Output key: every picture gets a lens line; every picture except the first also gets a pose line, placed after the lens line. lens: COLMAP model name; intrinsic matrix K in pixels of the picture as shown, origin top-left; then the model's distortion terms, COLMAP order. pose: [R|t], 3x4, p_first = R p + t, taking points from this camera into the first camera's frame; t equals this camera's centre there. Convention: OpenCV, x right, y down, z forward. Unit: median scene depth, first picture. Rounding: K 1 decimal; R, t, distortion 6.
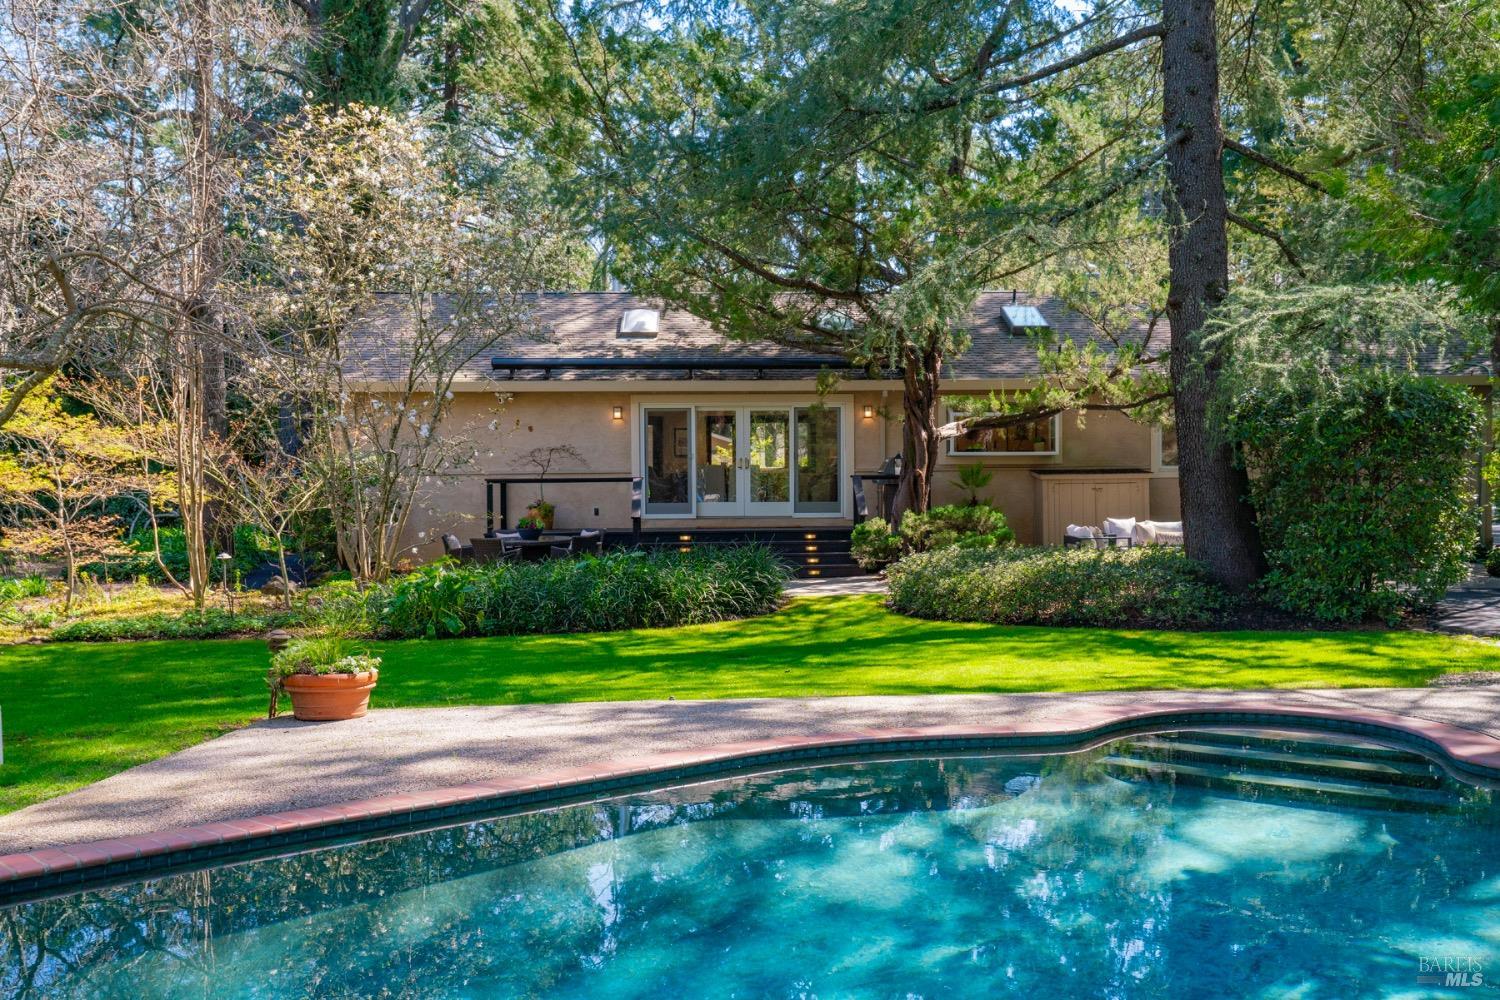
lens RADIAL K [[1562.8, 0, 750.0], [0, 1562.8, 500.0], [0, 0, 1]] dist [0.002542, 0.001611]
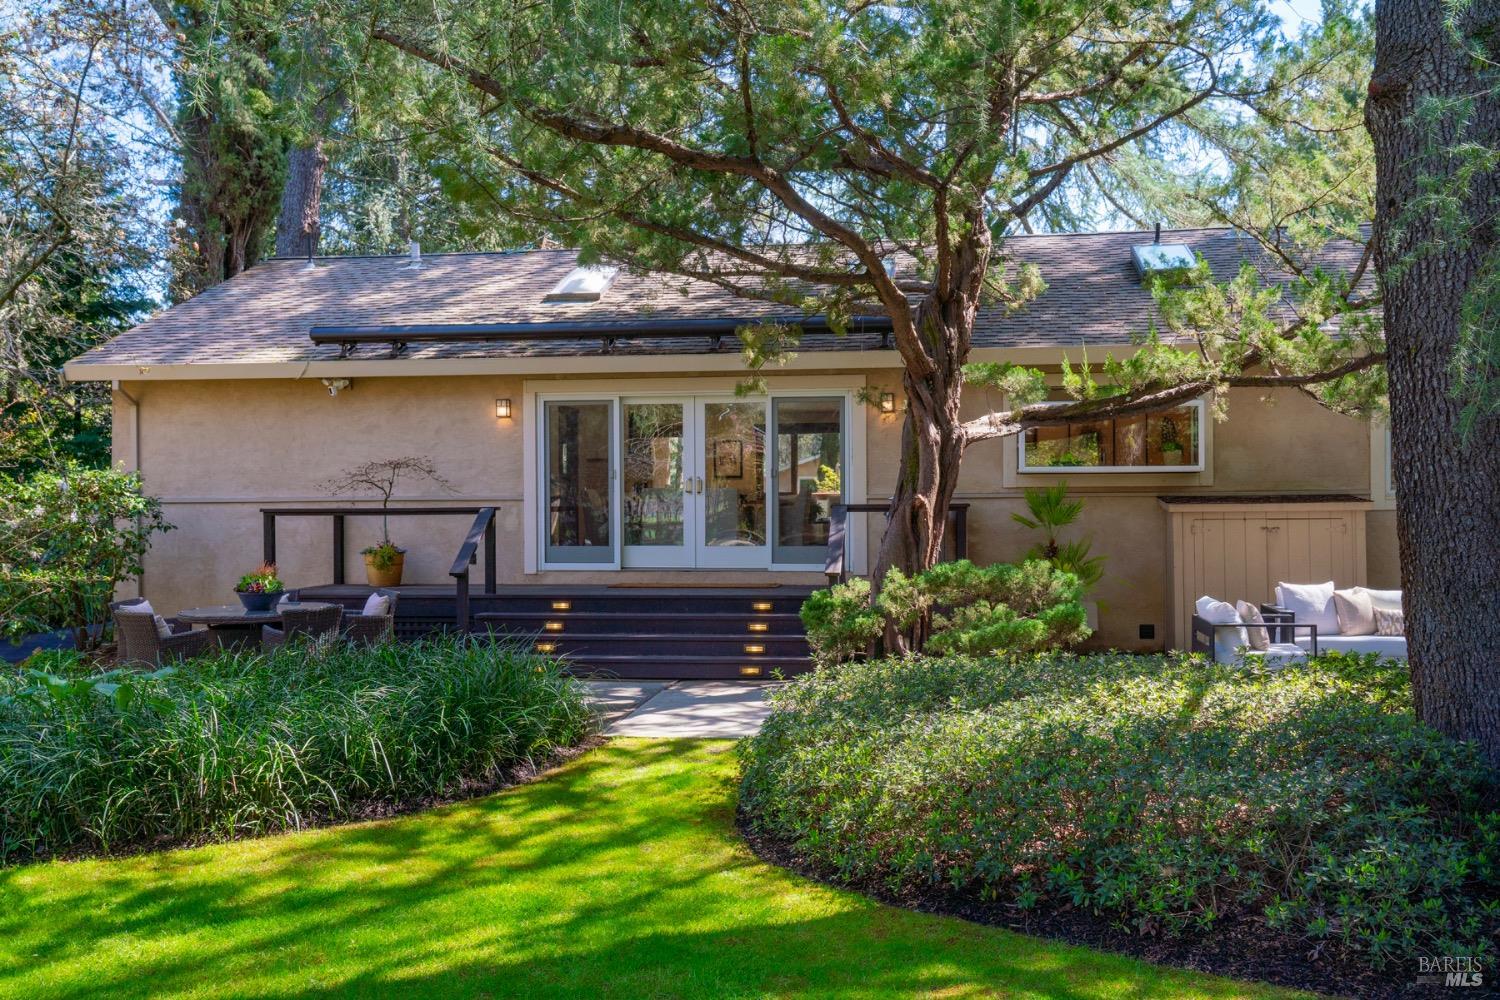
lens RADIAL K [[1422.9, 0, 750.0], [0, 1422.9, 500.0], [0, 0, 1]] dist [0.022224, 0.006323]
pose [[0.983263, 0.001398, -0.182185, 0.128853], [-0.004178, 0.999881, -0.014872, -0.009076], [0.182143, 0.015385, 0.983152, 0.441043]]
